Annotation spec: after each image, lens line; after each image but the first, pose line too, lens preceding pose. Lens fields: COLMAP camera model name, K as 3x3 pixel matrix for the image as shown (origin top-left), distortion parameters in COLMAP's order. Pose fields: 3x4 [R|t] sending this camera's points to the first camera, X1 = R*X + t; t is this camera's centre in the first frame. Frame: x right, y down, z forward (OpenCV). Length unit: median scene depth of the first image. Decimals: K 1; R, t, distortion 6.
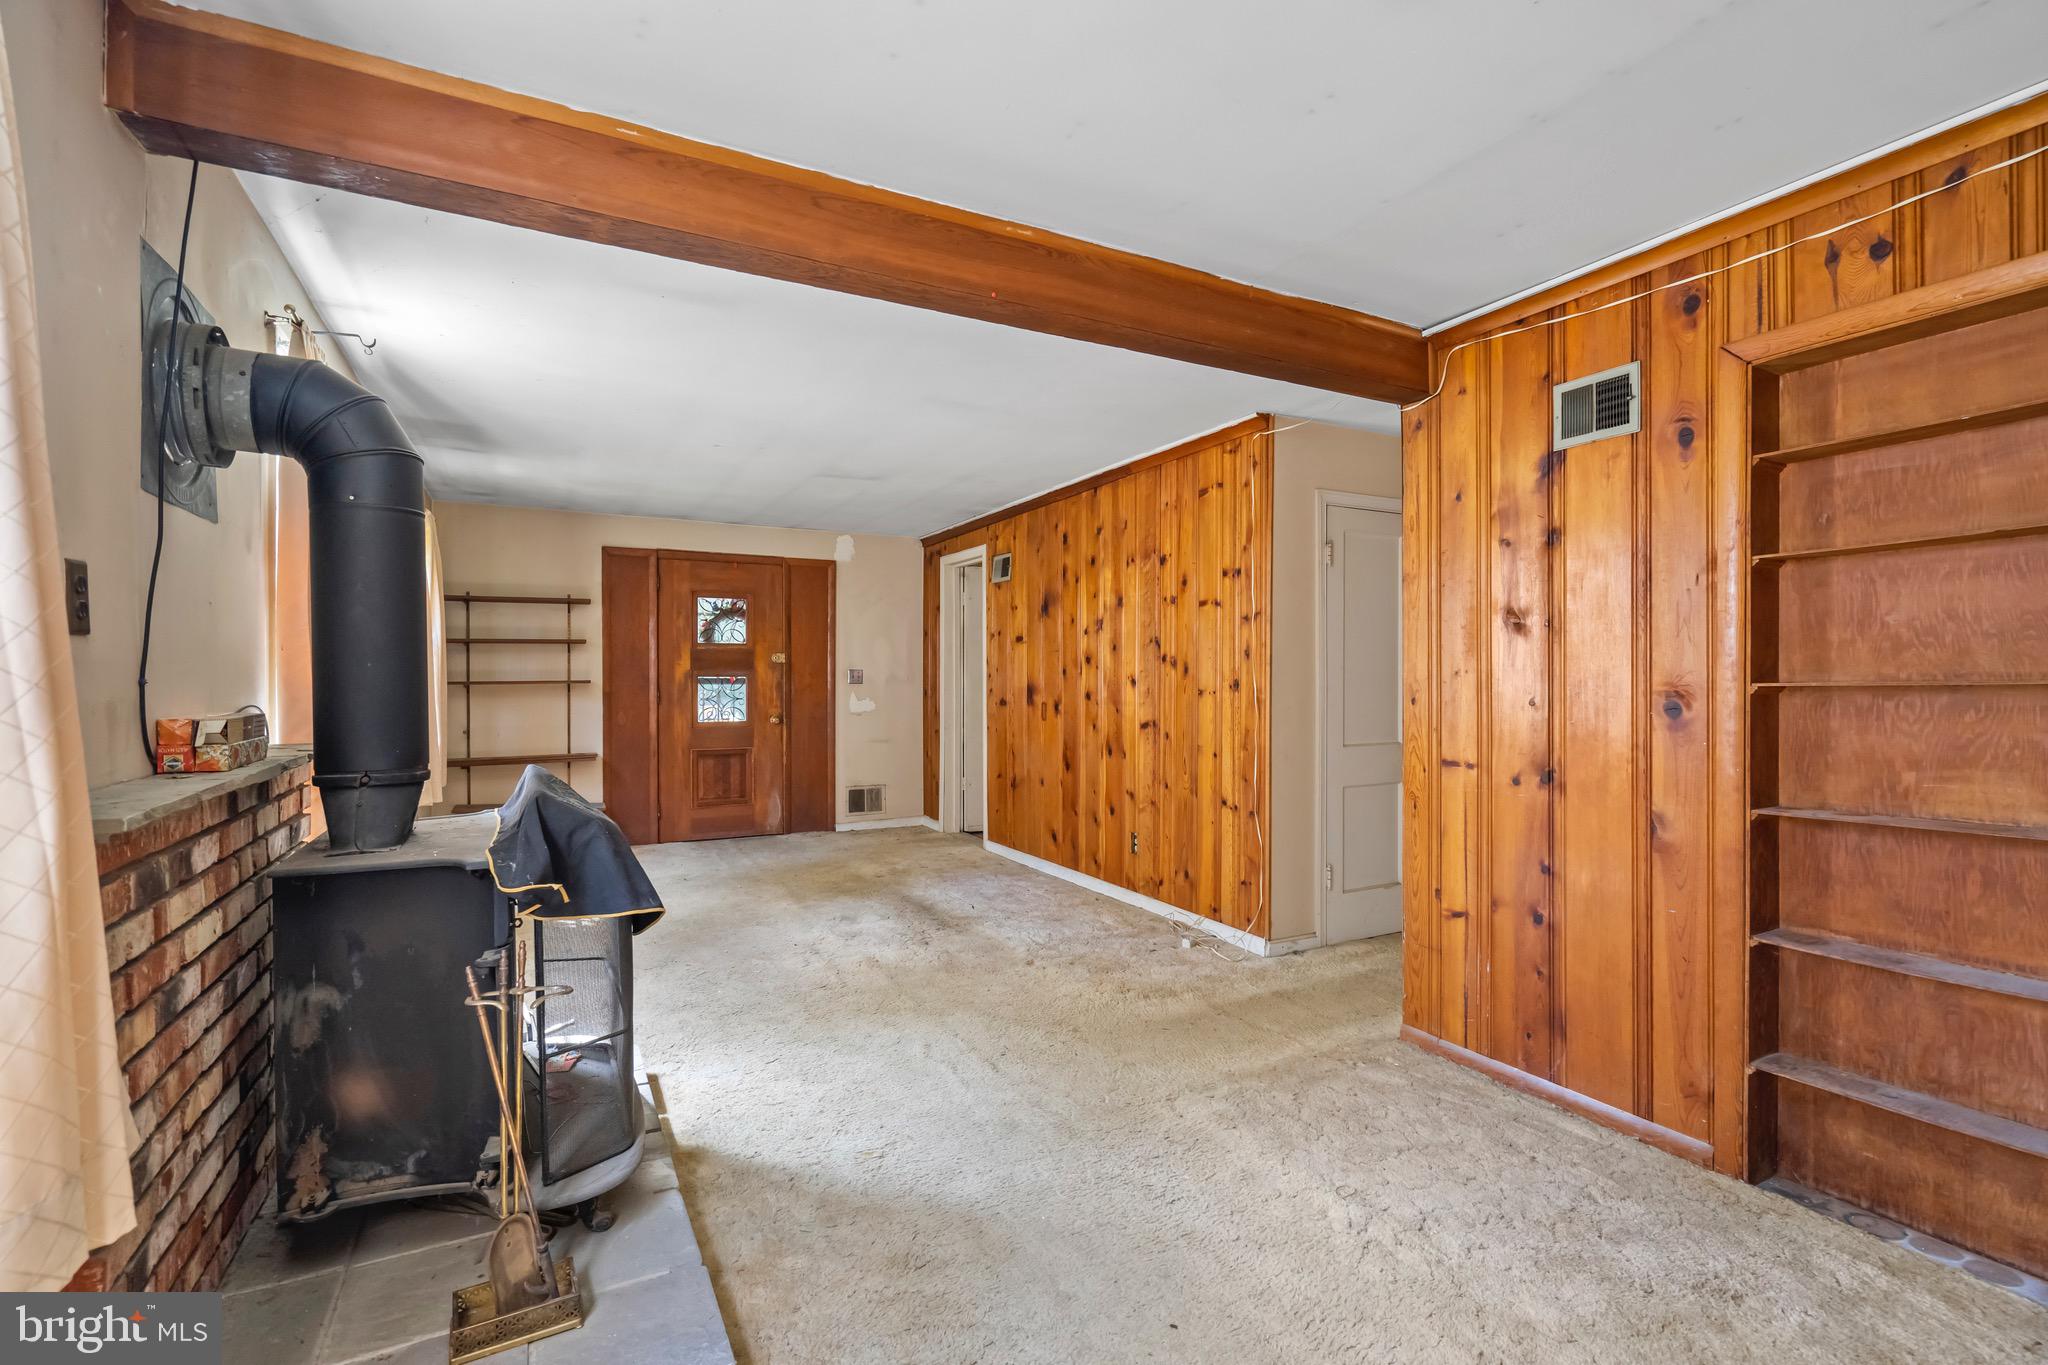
lens RADIAL K [[937.5, 0, 1025.8], [0, 937.5, 681.7], [0, 0, 1]] dist [-0.004788, 0.000916]
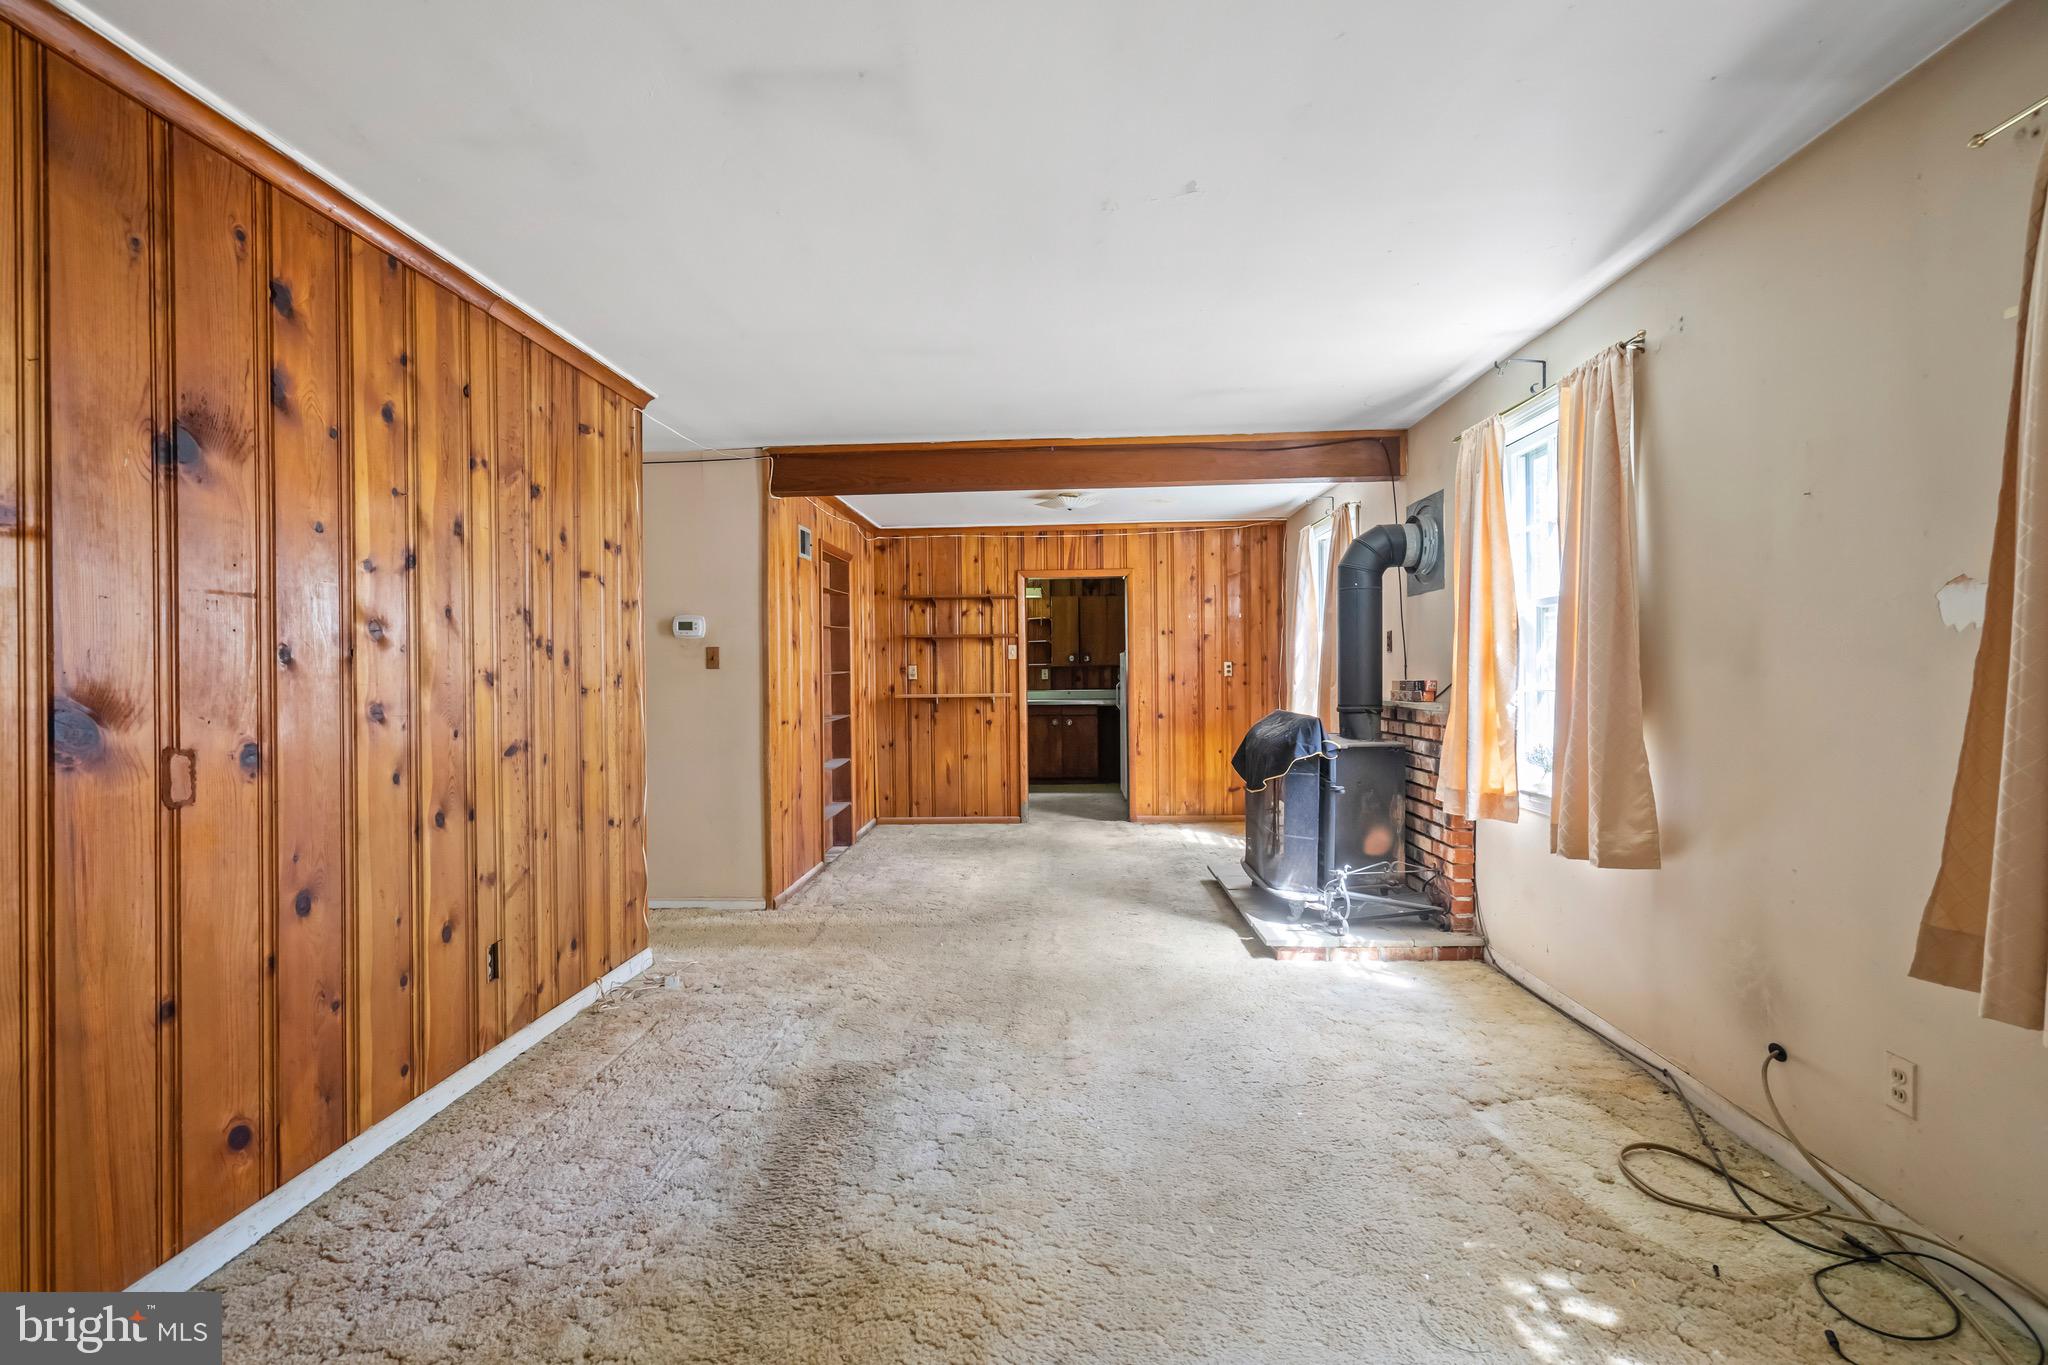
lens RADIAL K [[937.5, 0, 1023.1], [0, 937.5, 678.1], [0, 0, 1]] dist [-0.004788, 0.000916]
pose [[-0.864527, 0.007897, 0.502524, -0.472119], [0.015107, 0.999833, 0.010279, -0.001458], [-0.502359, 0.016478, -0.864502, 1.391887]]
